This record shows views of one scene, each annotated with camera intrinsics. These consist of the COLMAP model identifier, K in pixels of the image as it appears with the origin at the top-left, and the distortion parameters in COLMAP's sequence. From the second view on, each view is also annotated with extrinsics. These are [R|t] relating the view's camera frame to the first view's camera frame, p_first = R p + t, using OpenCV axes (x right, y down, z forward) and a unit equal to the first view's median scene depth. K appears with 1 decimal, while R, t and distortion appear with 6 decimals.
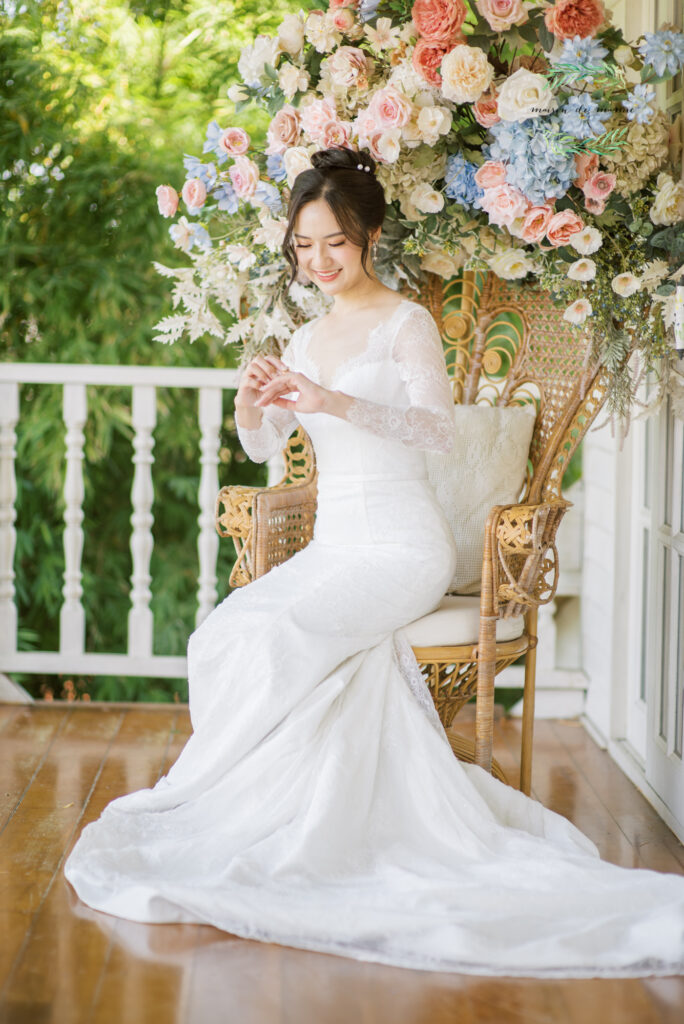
lens RADIAL K [[2524.6, 0, 336.1], [0, 2524.6, 516.4], [0, 0, 1]] dist [-0.062058, 0.000000]
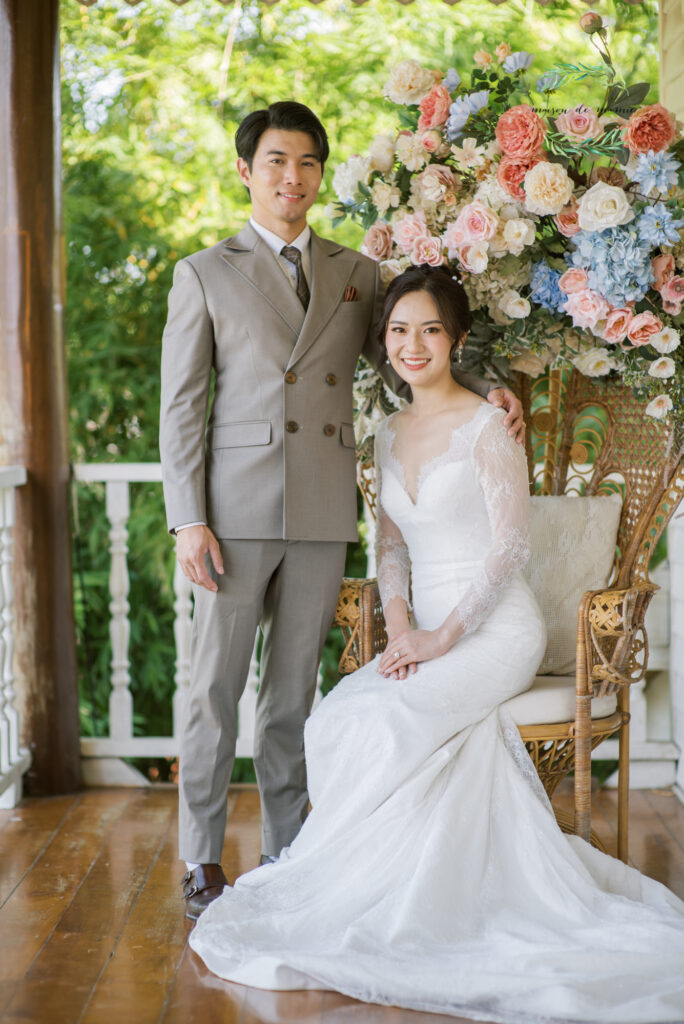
lens RADIAL K [[2524.6, 0, 339.8], [0, 2524.6, 519.8], [0, 0, 1]] dist [-0.062058, 0.000000]
pose [[0.999151, -0.027560, -0.030609, -0.007466], [0.026717, 0.999262, -0.027600, -0.007468], [0.031347, 0.026759, 0.999150, -0.065553]]
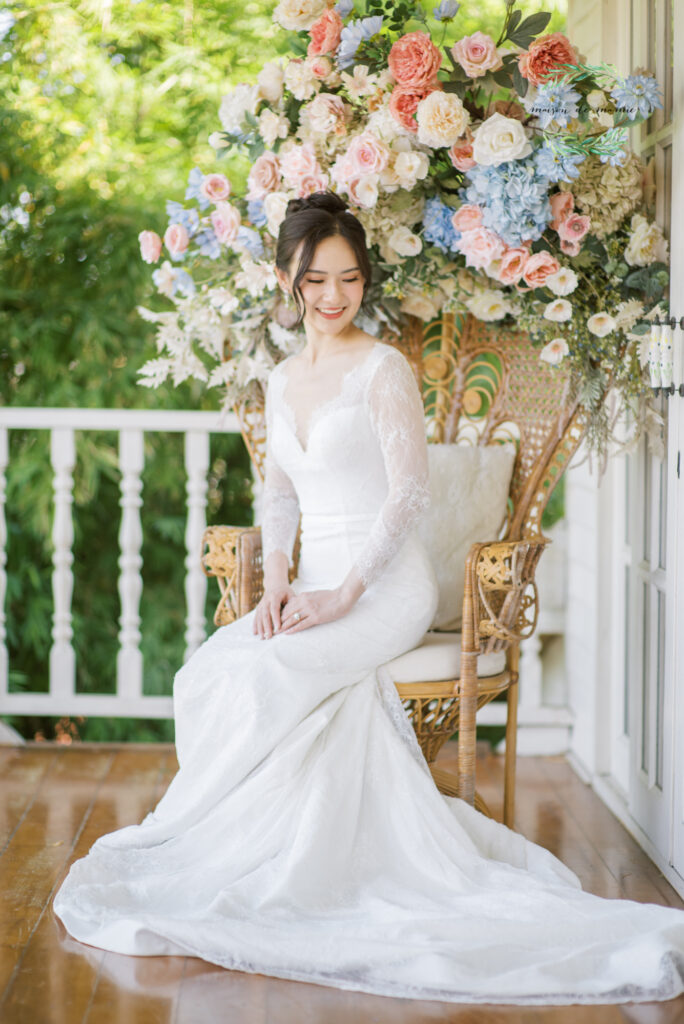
lens RADIAL K [[2524.6, 0, 338.2], [0, 2524.6, 511.5], [0, 0, 1]] dist [-0.062058, 0.000000]
pose [[0.999954, -0.009309, 0.002308, 0.005514], [0.009355, 0.999741, -0.020740, 0.003550], [-0.002114, 0.020761, 0.999782, -0.015139]]
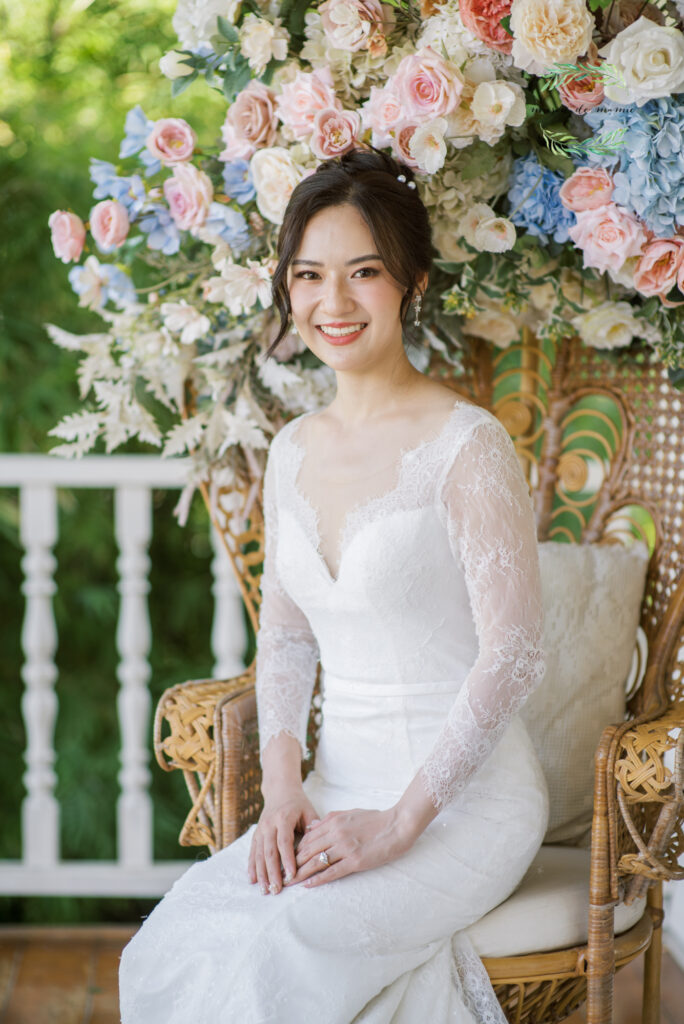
lens RADIAL K [[2524.6, 0, 344.4], [0, 2524.6, 502.0], [0, 0, 1]] dist [-0.062058, 0.000000]
pose [[0.998838, -0.021094, 0.043335, -0.026910], [0.020967, 0.999774, 0.003376, -0.060247], [-0.043396, -0.002464, 0.999055, 0.371171]]
